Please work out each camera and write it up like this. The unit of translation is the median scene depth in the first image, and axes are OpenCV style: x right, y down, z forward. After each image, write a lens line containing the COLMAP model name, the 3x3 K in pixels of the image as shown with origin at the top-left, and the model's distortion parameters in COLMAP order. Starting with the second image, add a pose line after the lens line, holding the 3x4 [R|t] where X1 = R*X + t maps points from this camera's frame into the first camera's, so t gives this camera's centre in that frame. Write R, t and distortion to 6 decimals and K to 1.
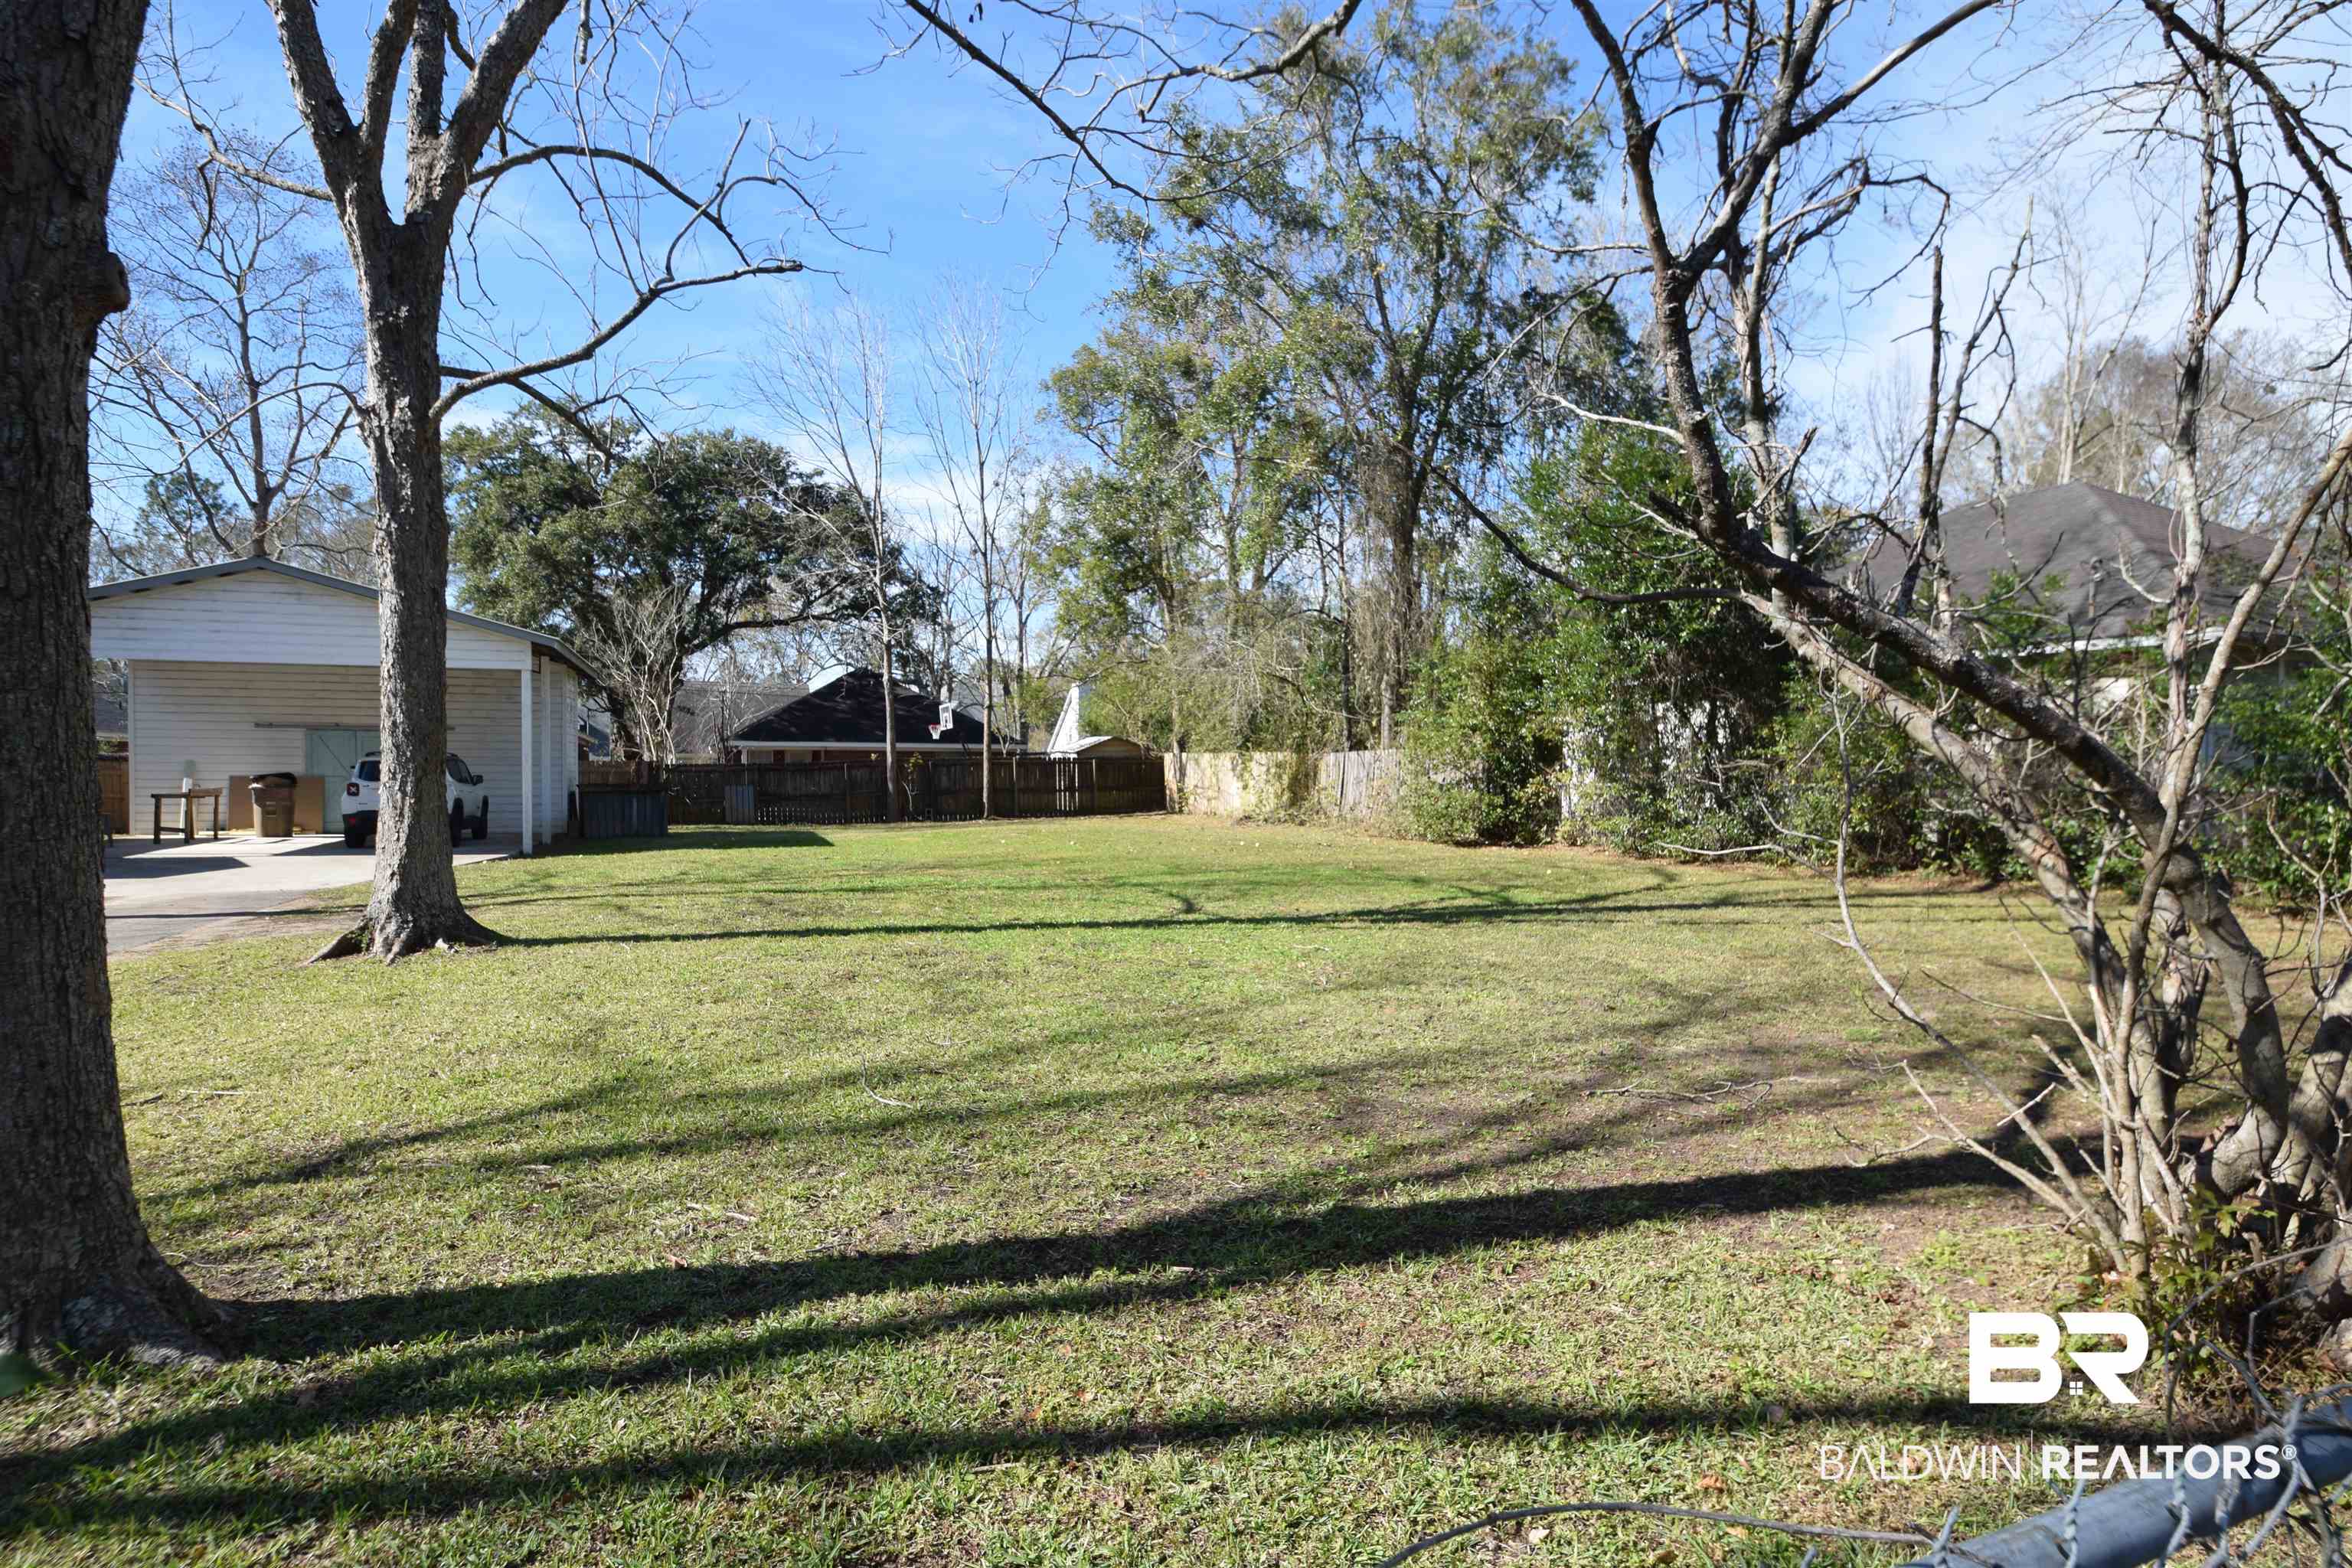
lens RADIAL K [[1335.4, 0, 1187.3], [0, 1335.4, 807.6], [0, 0, 1]] dist [-0.012446, -0.012773]
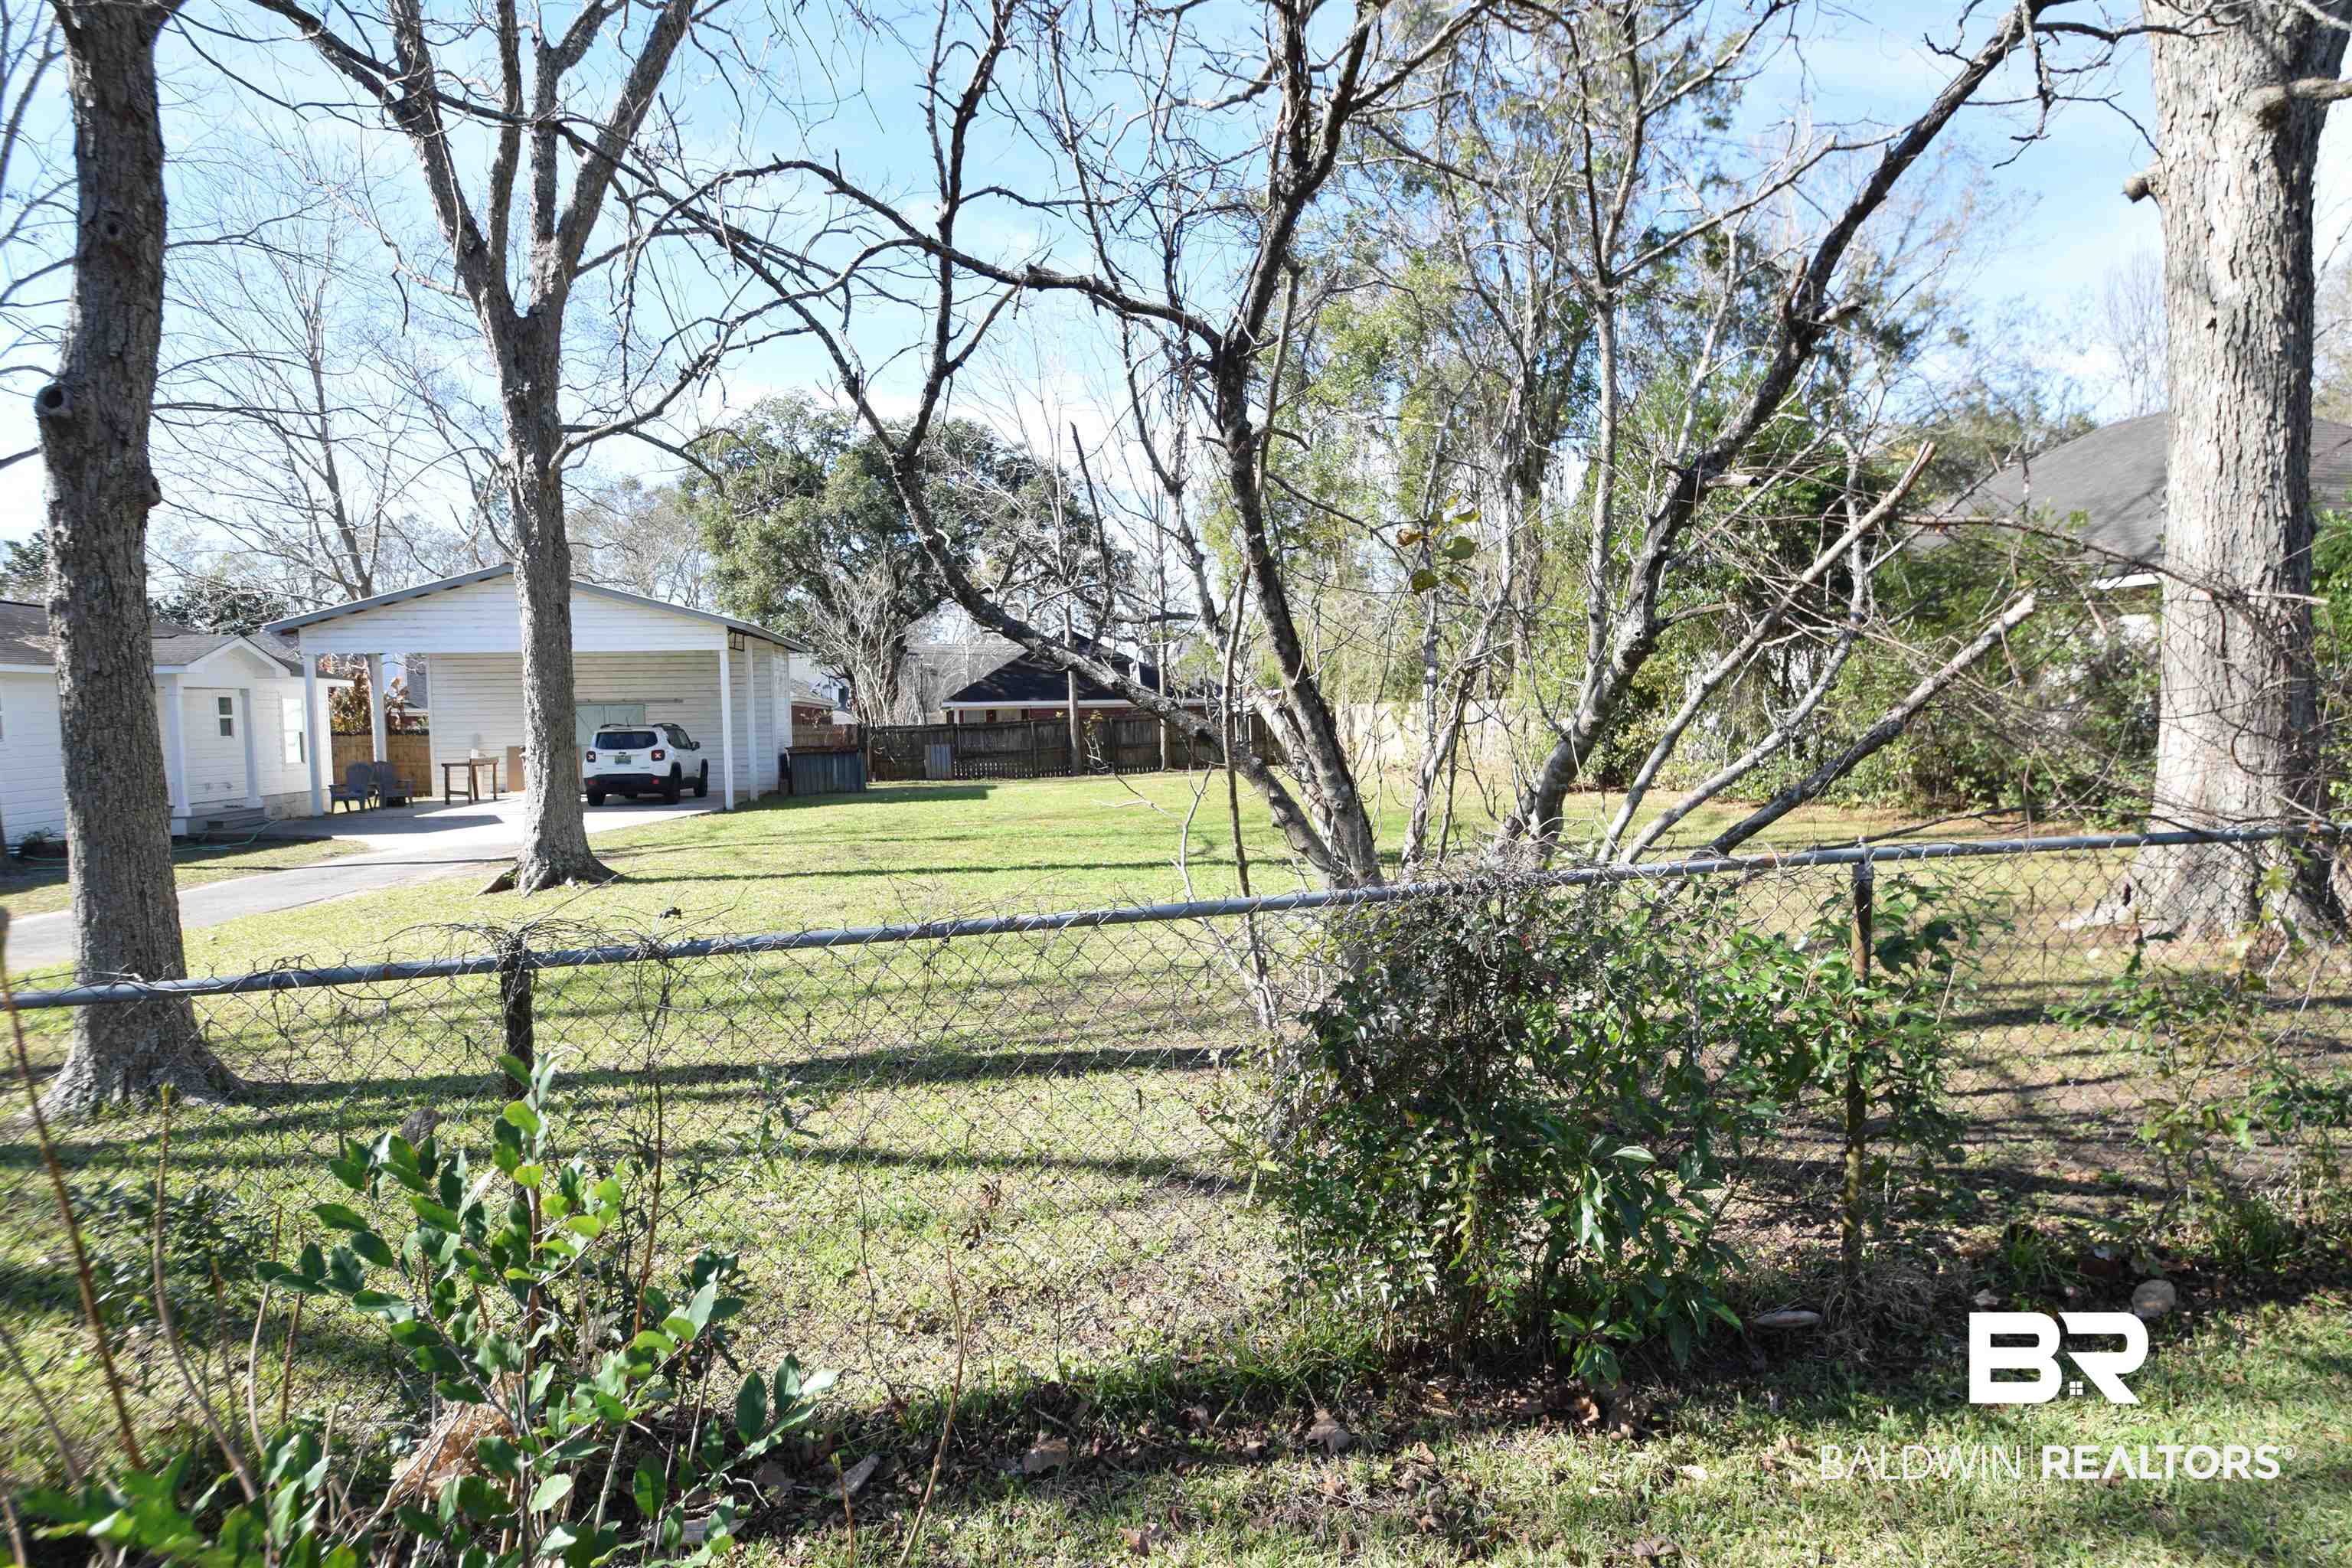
lens RADIAL K [[1335.4, 0, 1185.3], [0, 1335.4, 807.8], [0, 0, 1]] dist [-0.012446, -0.012773]
pose [[0.981172, -0.011032, -0.192820, 0.106331], [0.018627, 0.999119, 0.037619, -0.002480], [0.192235, -0.040502, 0.980513, -0.057632]]
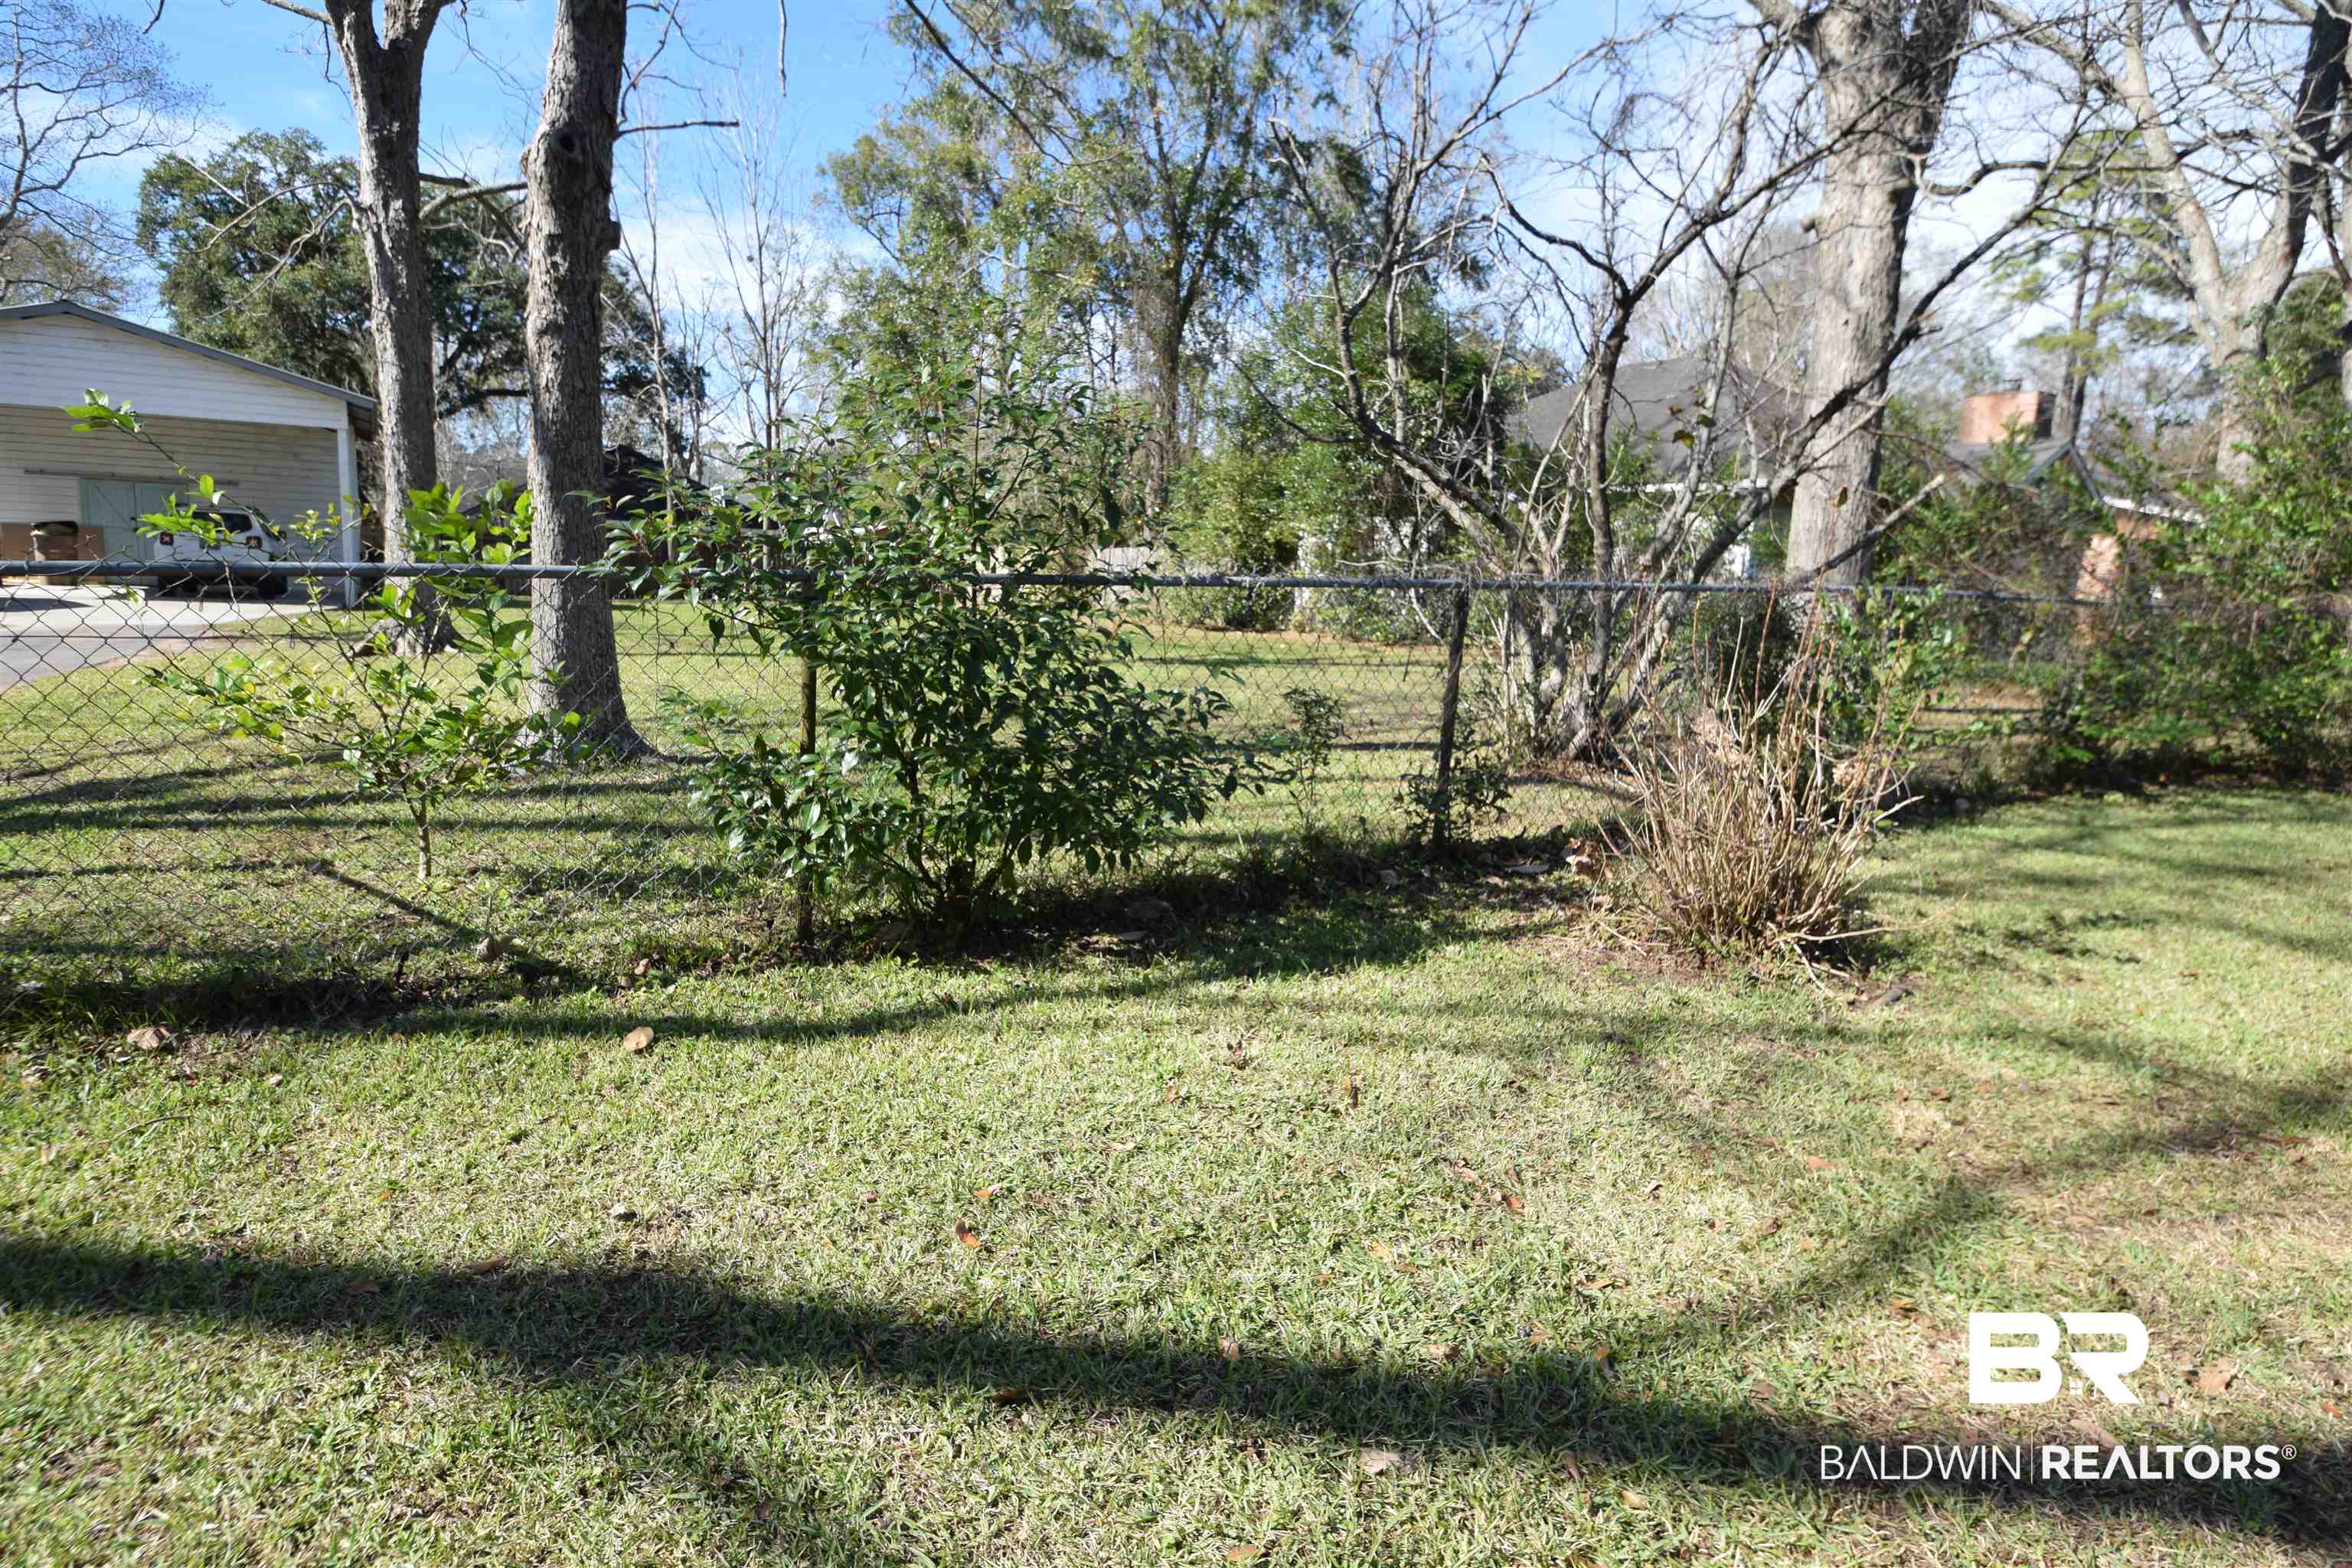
lens RADIAL K [[1335.4, 0, 1188.2], [0, 1335.4, 805.8], [0, 0, 1]] dist [-0.012446, -0.012773]
pose [[0.980562, 0.009917, 0.195961, -0.042805], [-0.037439, 0.989830, 0.137244, 0.019209], [-0.192607, -0.141913, 0.970960, -0.158597]]
